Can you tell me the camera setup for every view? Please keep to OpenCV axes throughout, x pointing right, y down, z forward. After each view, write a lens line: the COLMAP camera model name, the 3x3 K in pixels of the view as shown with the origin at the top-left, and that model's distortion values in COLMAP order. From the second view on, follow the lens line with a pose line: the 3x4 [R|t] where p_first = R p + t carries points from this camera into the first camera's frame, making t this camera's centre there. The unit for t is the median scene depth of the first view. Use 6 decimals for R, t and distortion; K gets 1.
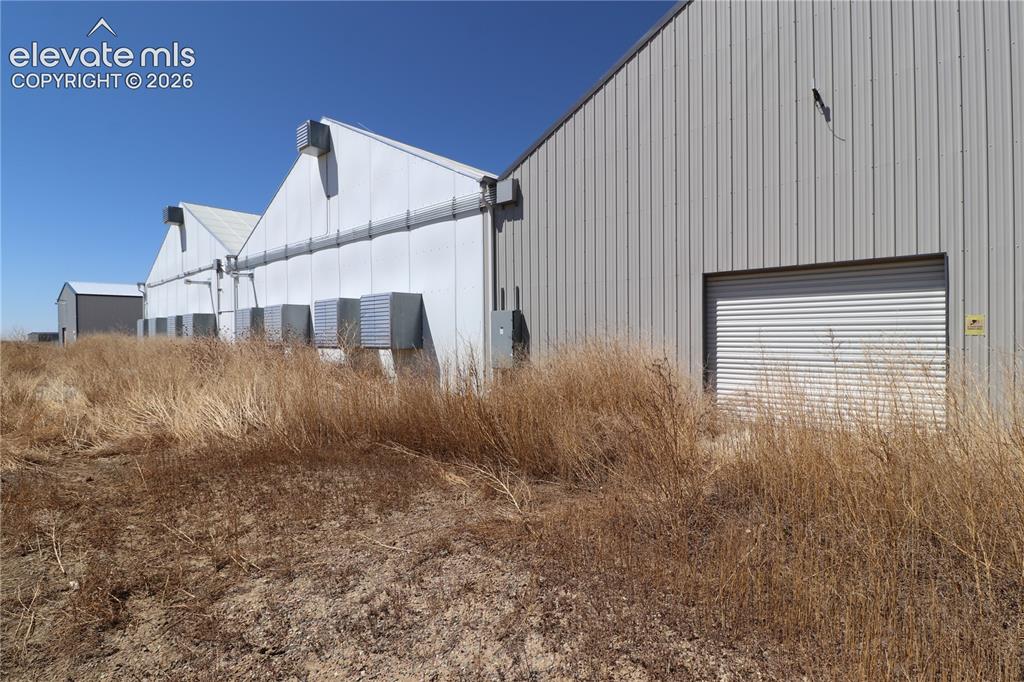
lens RADIAL K [[497.2, 0, 513.6], [0, 497.2, 339.7], [0, 0, 1]] dist [-0.002319, -0.008994]
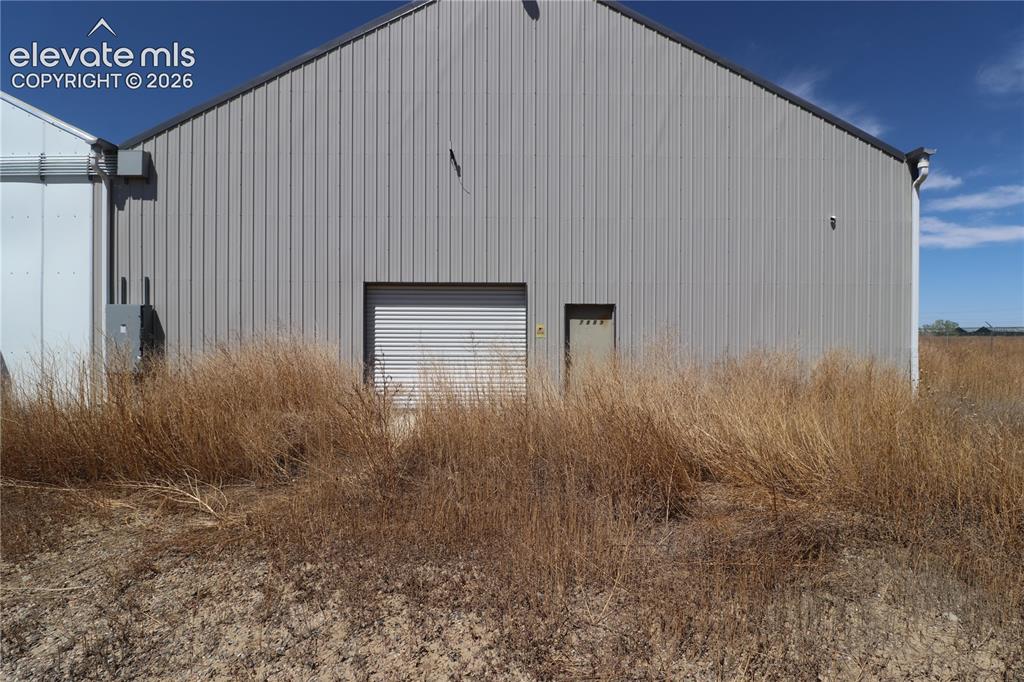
lens RADIAL K [[474.6, 0, 517.2], [0, 474.6, 341.4], [0, 0, 1]] dist [-0.022906, -0.004151]
pose [[0.729708, 0.003354, 0.683751, -0.086126], [-0.003456, 0.999993, -0.001216, 0.002430], [-0.683750, -0.001476, 0.729714, -0.024888]]
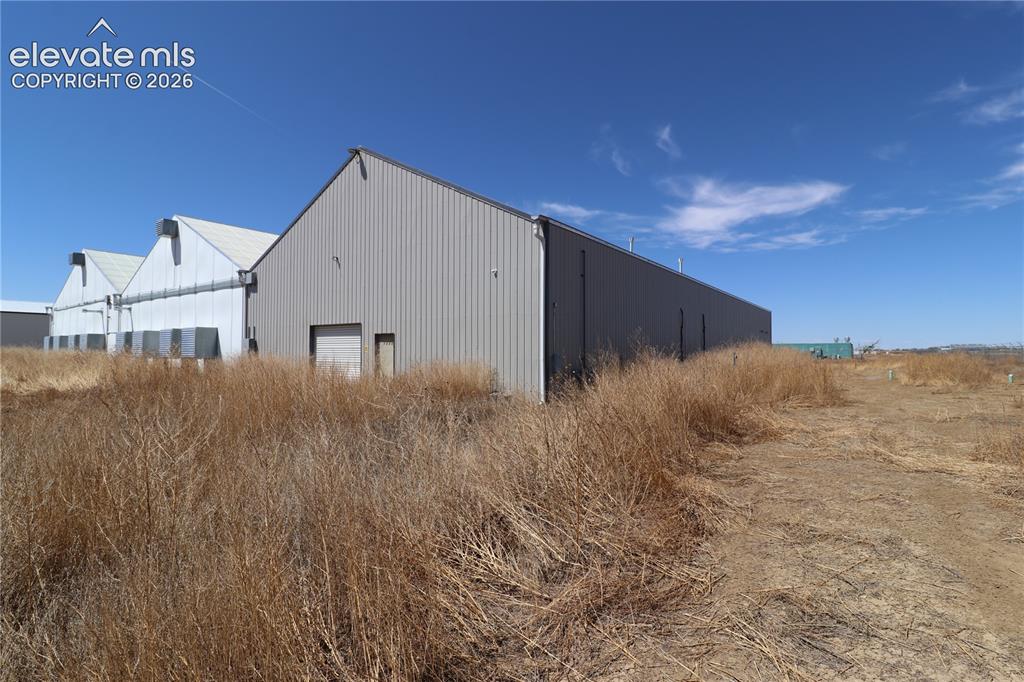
lens RADIAL K [[497.2, 0, 514.3], [0, 497.2, 337.8], [0, 0, 1]] dist [-0.002319, -0.008994]
pose [[0.993597, 0.011869, 0.112355, 0.917084], [-0.007718, 0.999274, -0.037309, 0.003473], [-0.112716, 0.036203, 0.992967, -1.209896]]
